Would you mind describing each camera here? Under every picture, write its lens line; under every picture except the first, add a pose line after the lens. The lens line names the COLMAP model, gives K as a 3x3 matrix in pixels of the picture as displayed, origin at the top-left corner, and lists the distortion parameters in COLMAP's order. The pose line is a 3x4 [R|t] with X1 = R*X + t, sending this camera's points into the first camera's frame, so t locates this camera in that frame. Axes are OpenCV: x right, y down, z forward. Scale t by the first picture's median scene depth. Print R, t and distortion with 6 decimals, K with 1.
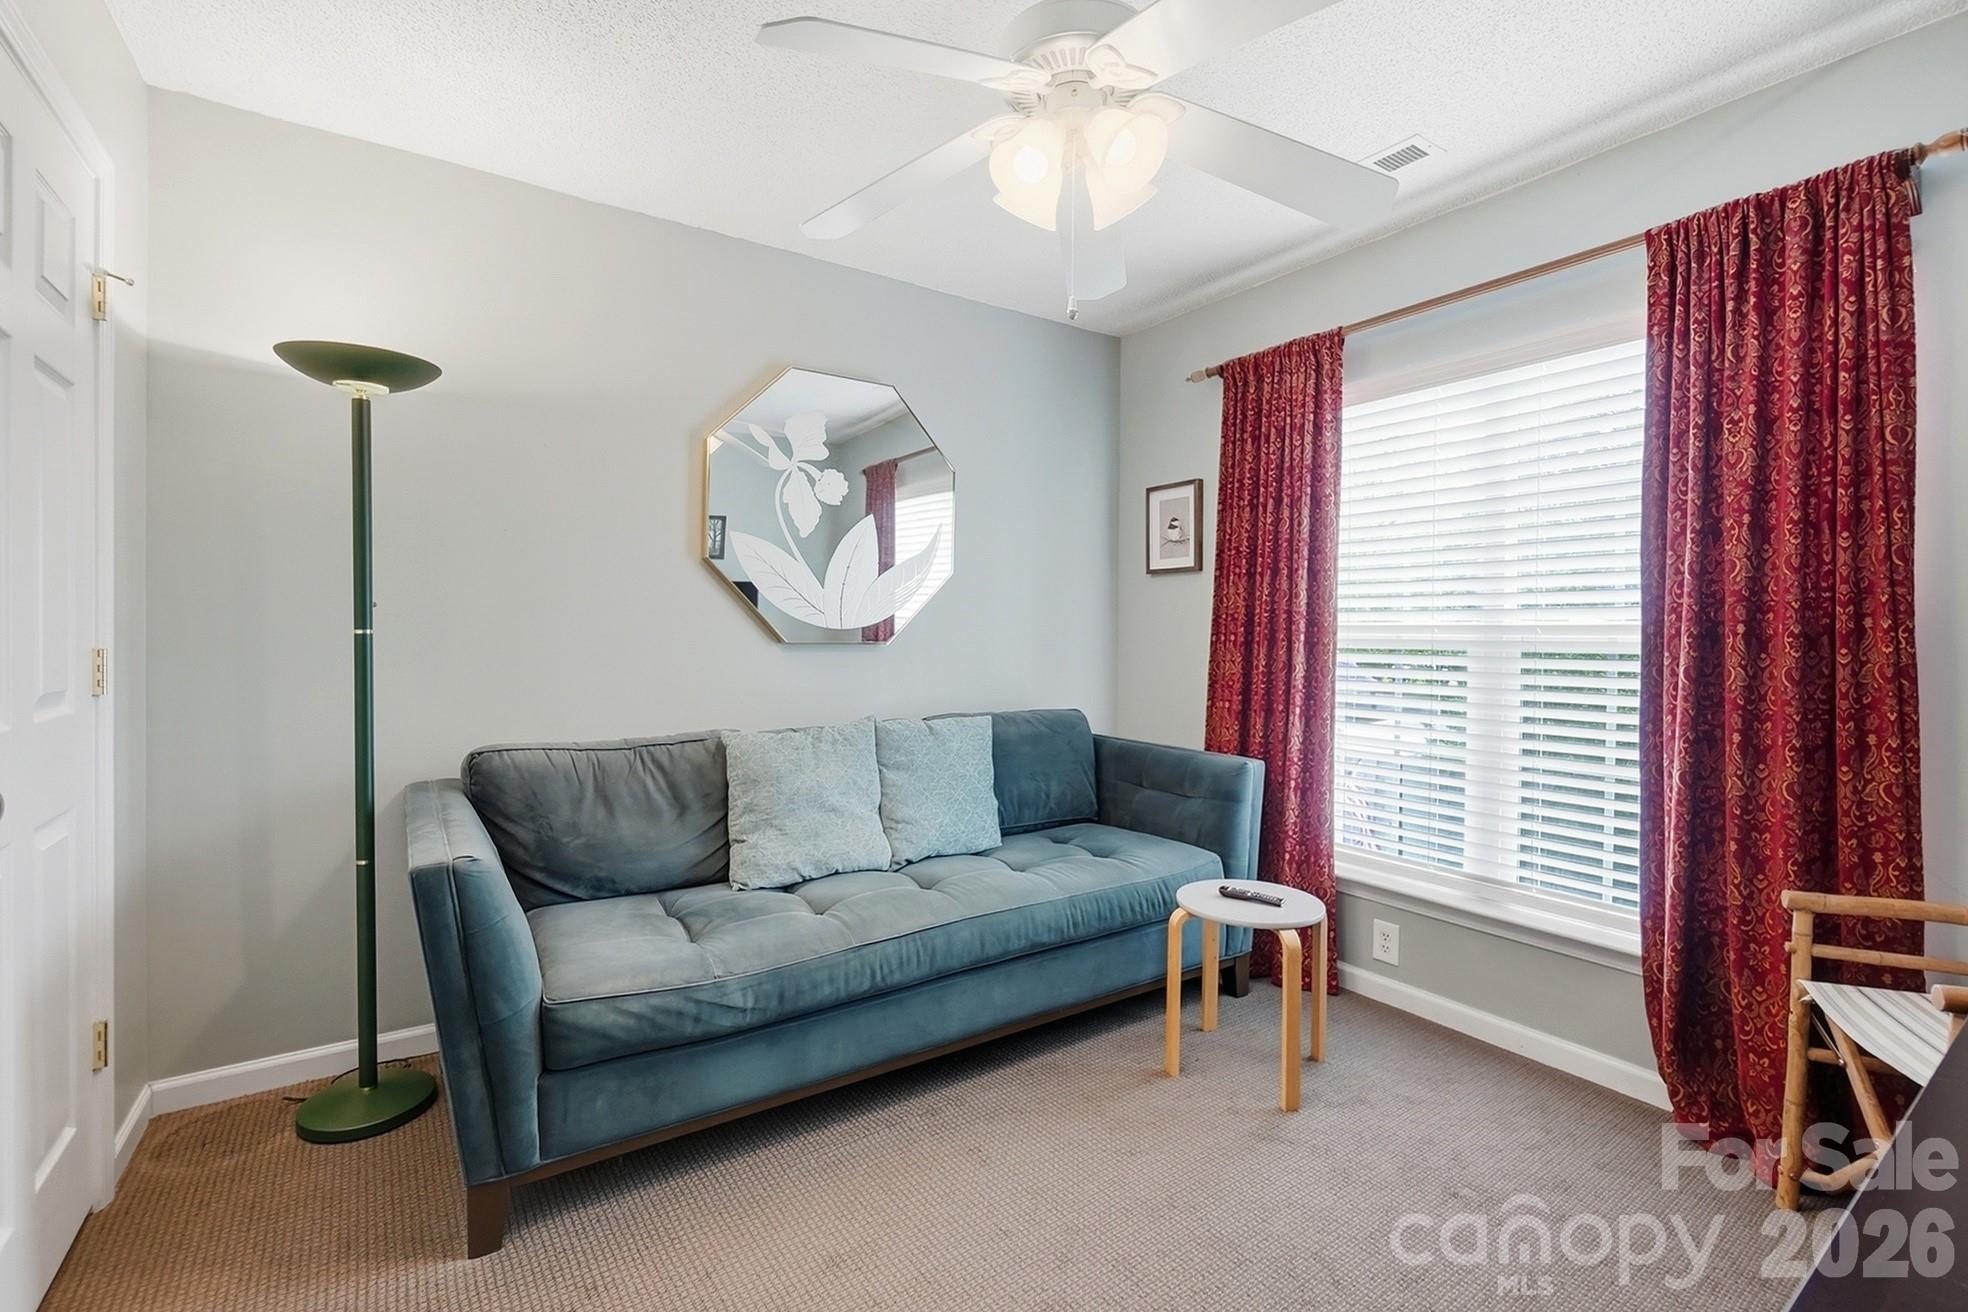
lens RADIAL K [[882.3, 0, 968.8], [0, 882.3, 636.6], [0, 0, 1]] dist [-0.000702, -0.000519]
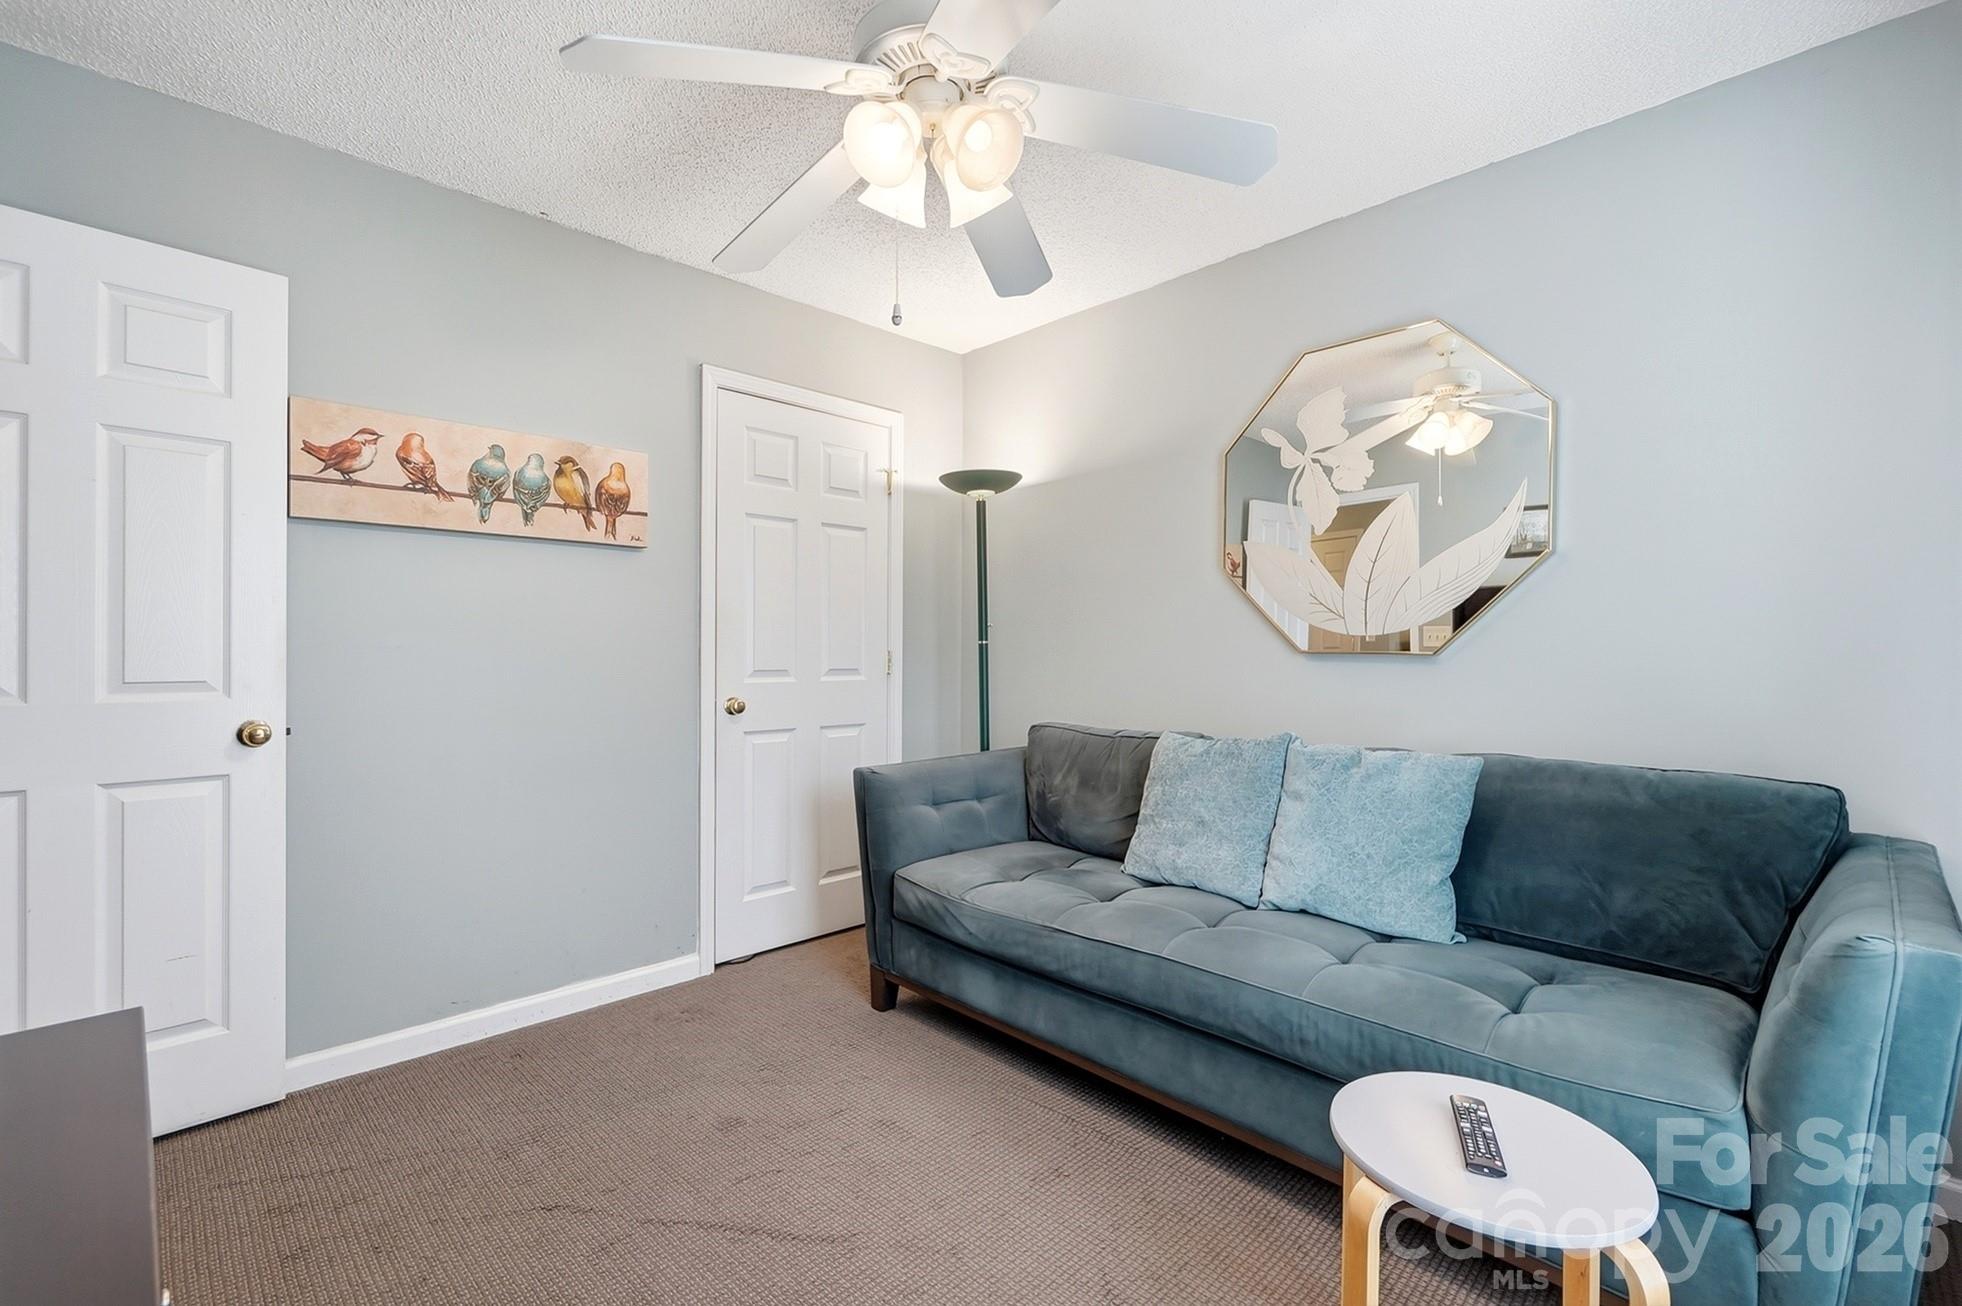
lens RADIAL K [[881.5, 0, 981.6], [0, 881.5, 645.3], [0, 0, 1]] dist [-0.000763, 0.000060]
pose [[0.168525, -0.009202, -0.985654, 0.806722], [-0.006965, 0.999920, -0.010526, 0.014911], [0.985673, 0.008639, 0.168448, 0.635384]]
